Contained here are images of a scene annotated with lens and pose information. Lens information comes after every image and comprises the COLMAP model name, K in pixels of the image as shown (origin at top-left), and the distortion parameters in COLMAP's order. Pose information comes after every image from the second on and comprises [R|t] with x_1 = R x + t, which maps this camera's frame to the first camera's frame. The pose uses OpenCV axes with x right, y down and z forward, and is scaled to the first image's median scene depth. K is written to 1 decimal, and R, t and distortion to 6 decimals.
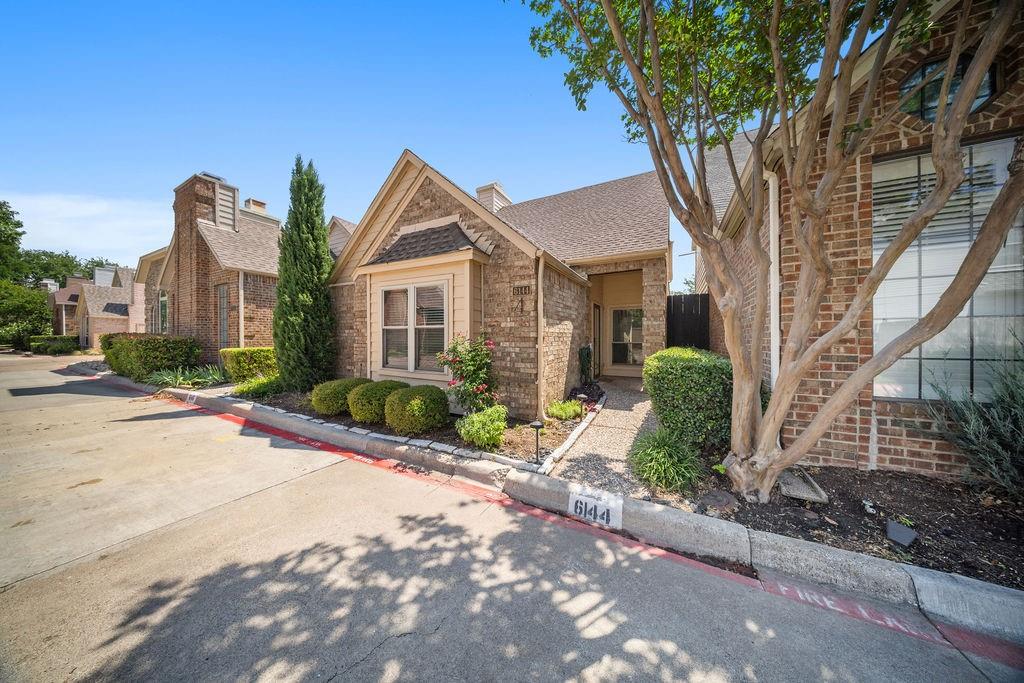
lens RADIAL K [[300.2, 0, 510.5], [0, 300.2, 339.1], [0, 0, 1]] dist [0.003552, -0.001988]
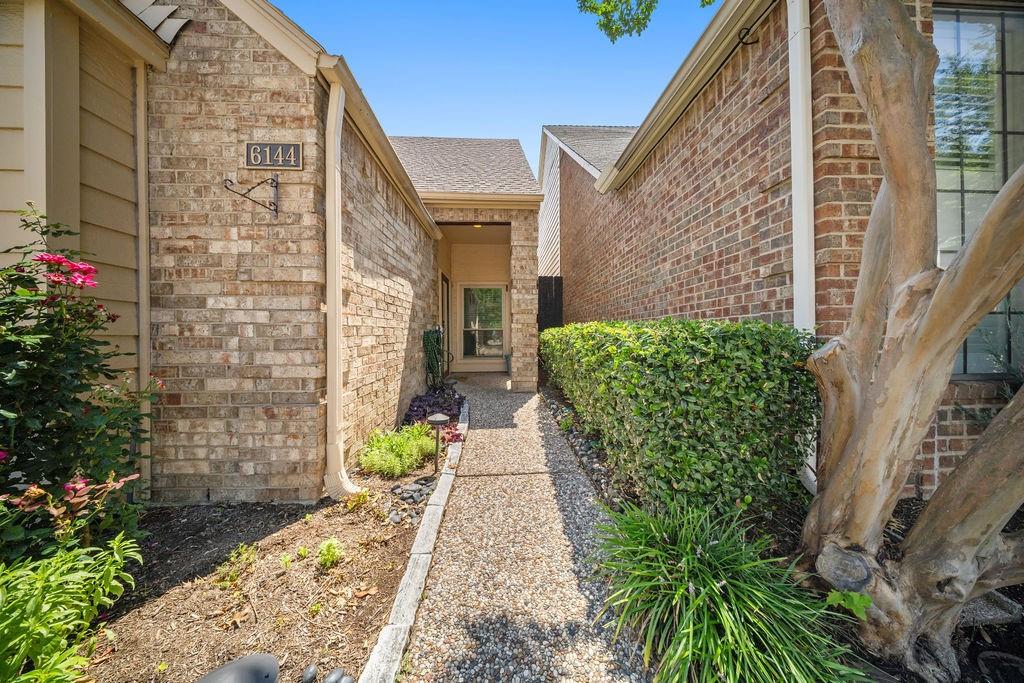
lens RADIAL K [[300.2, 0, 514.2], [0, 300.2, 336.8], [0, 0, 1]] dist [0.003552, -0.001988]
pose [[0.855290, -0.005753, 0.518118, 0.093674], [0.006331, 0.999980, 0.000653, 0.060883], [-0.518112, 0.002722, 0.855309, 0.518532]]
